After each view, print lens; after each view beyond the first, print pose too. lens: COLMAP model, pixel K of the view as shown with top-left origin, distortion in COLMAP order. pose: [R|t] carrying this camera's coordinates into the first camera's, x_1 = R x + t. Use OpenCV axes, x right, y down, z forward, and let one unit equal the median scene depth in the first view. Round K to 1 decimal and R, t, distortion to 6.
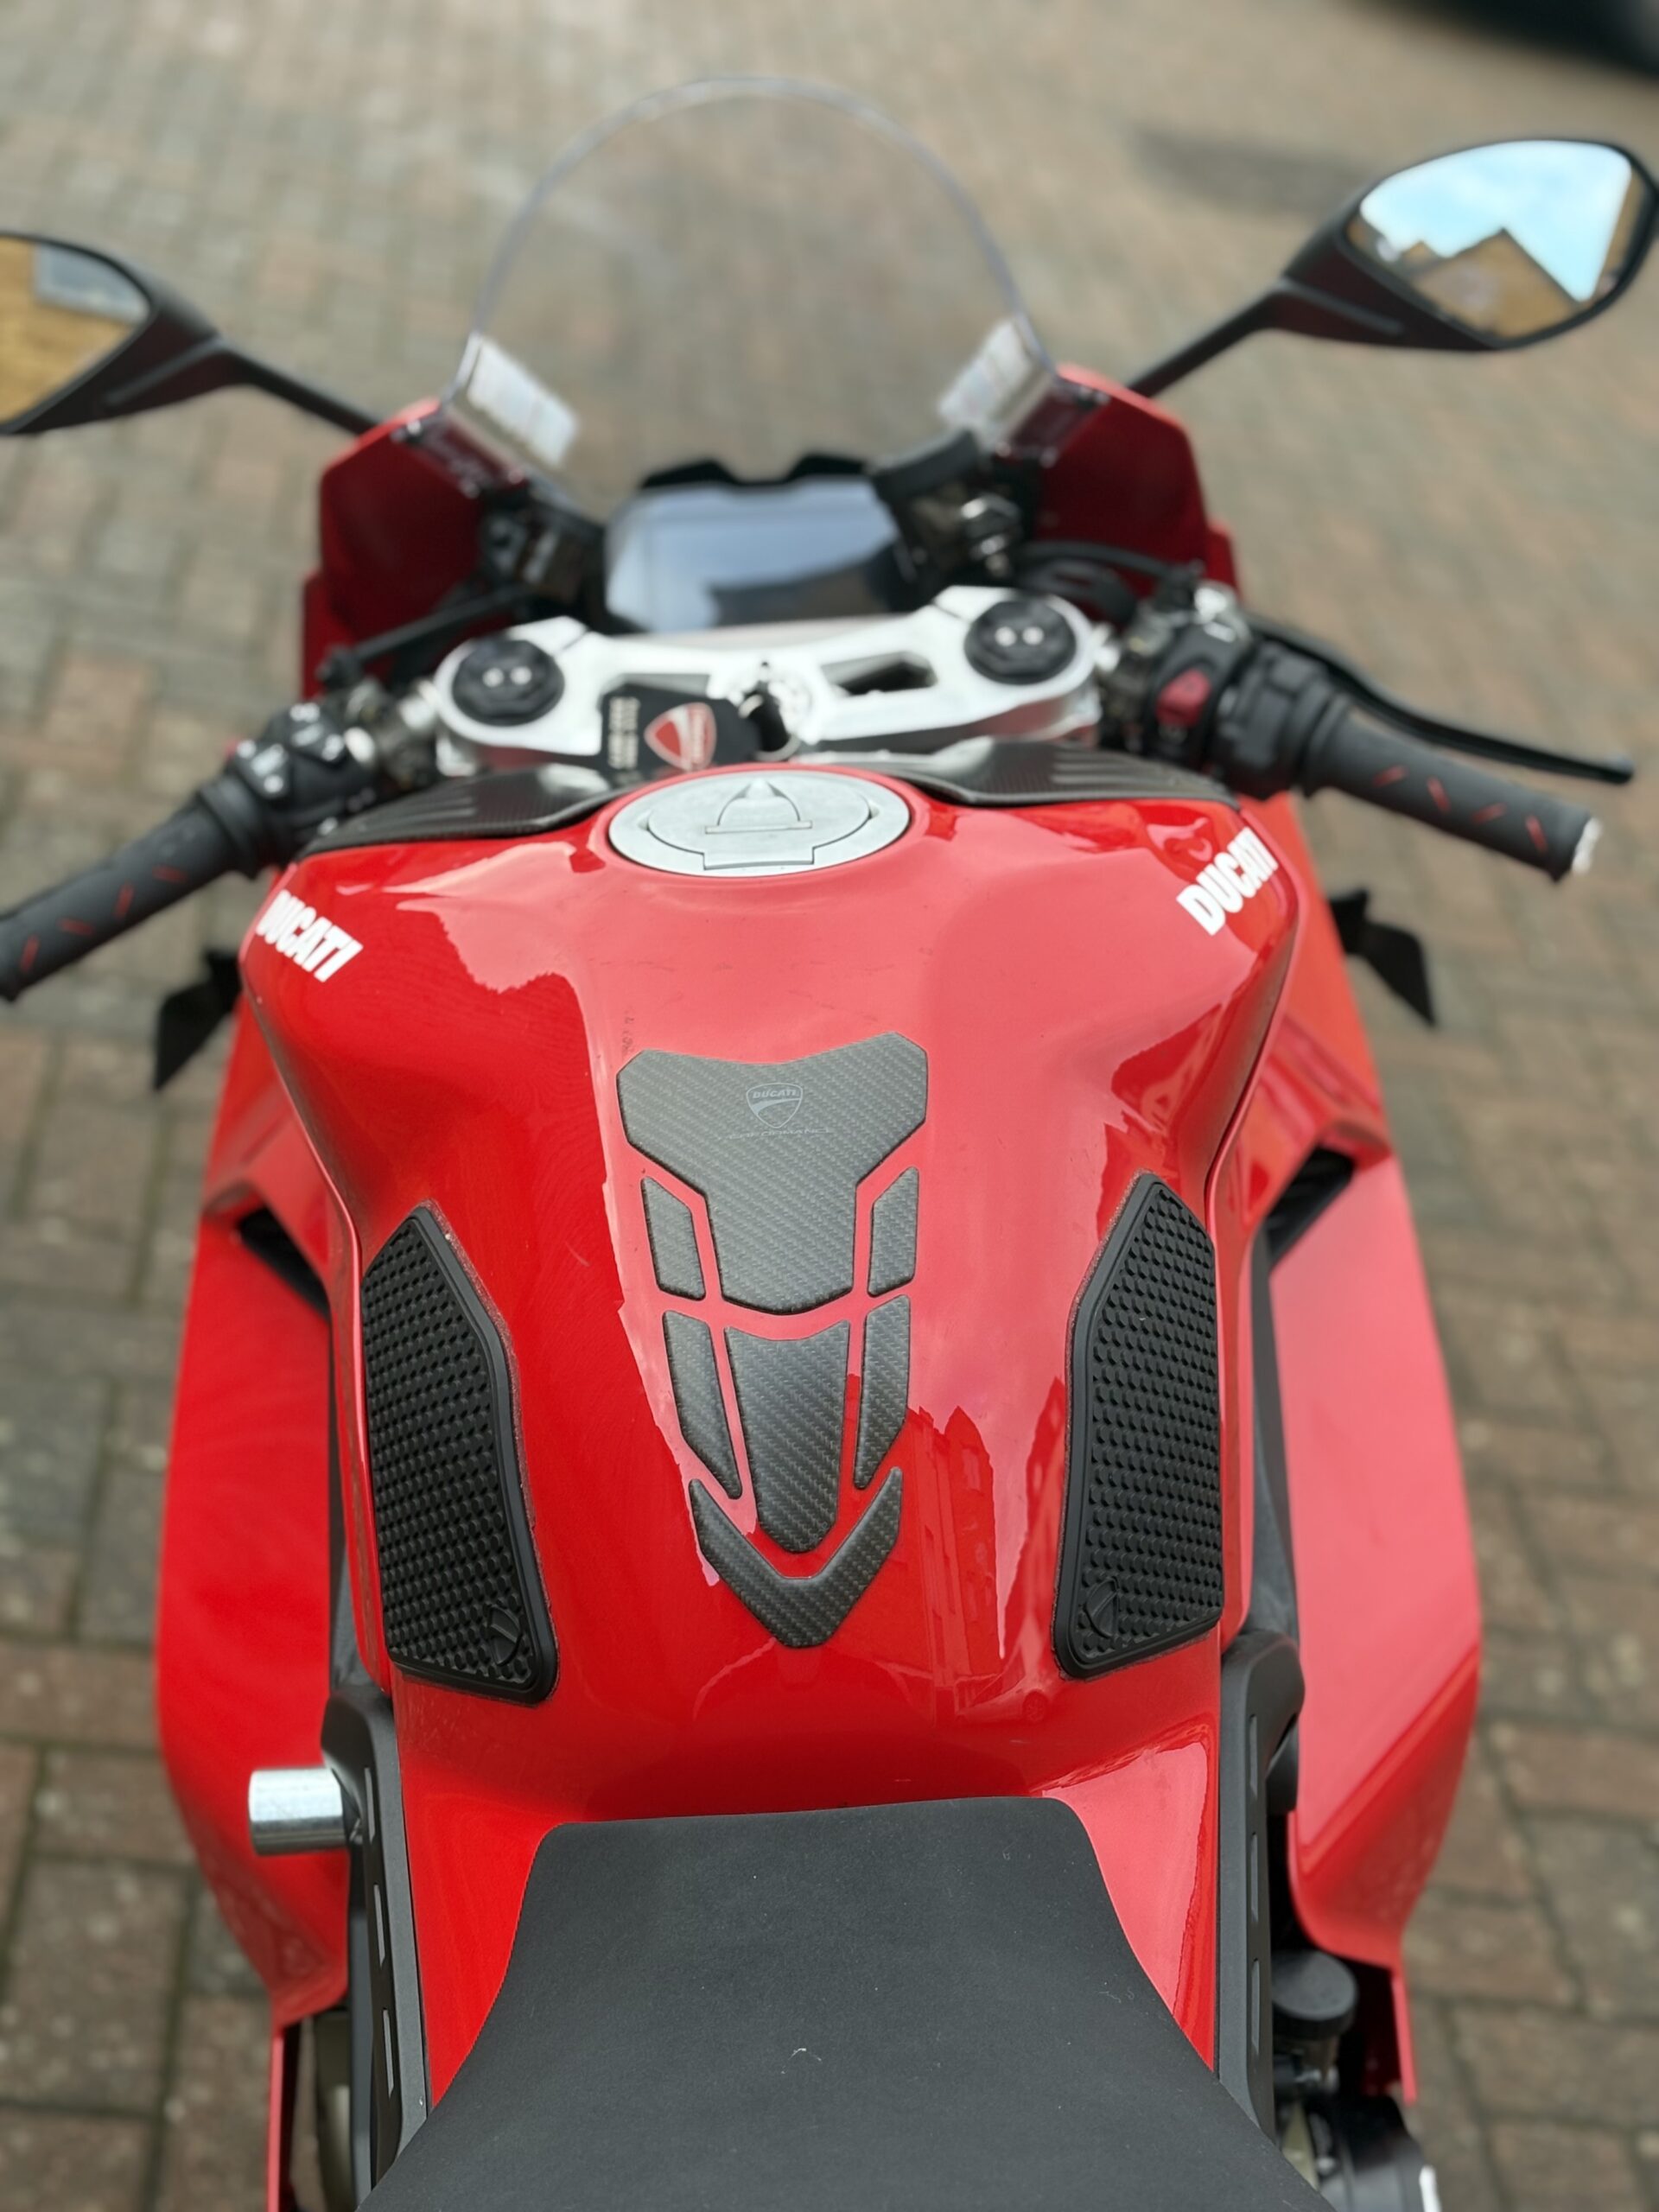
lens RADIAL K [[3418.3, 0, 829.5], [0, 3418.3, 1106.0], [0, 0, 1]] dist [0.276698, -1.243311]
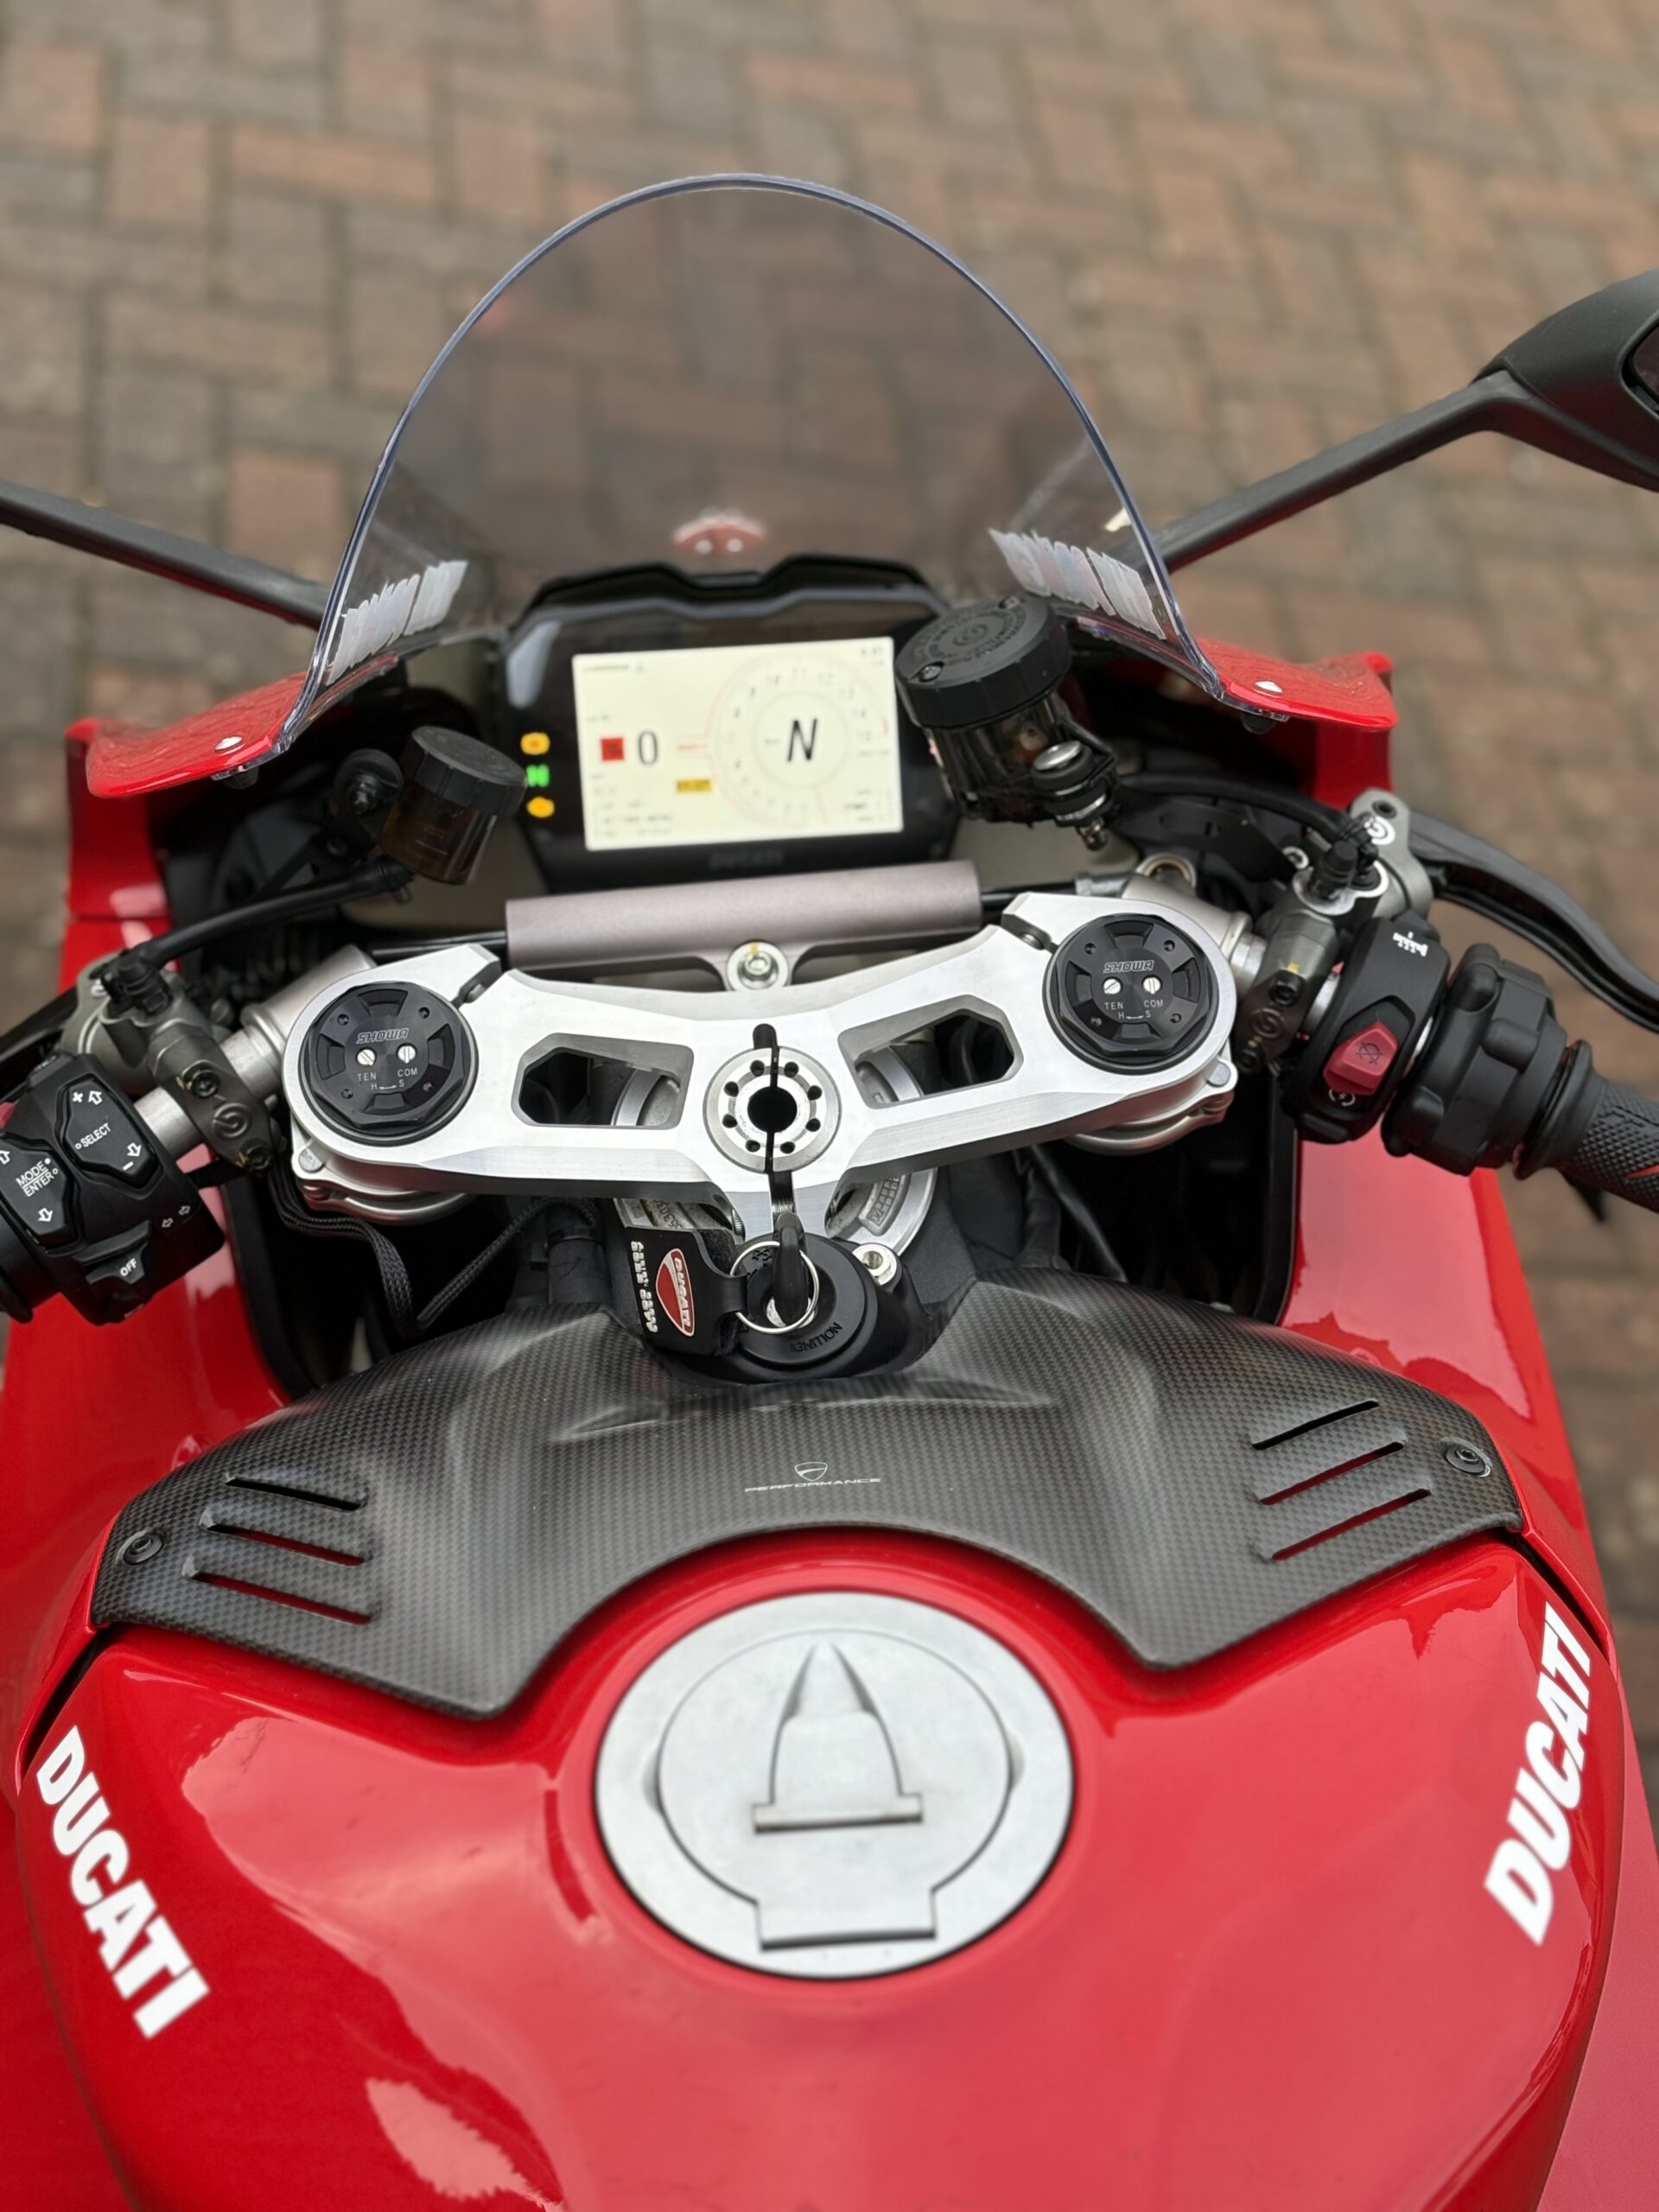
lens RADIAL K [[3418.3, 0, 829.5], [0, 3418.3, 1106.0], [0, 0, 1]] dist [0.276698, -1.243311]
pose [[0.998247, -0.012422, 0.057873, -0.045288], [-0.003661, 0.962898, 0.269840, -0.298829], [-0.059078, -0.269578, 0.961165, 0.335929]]
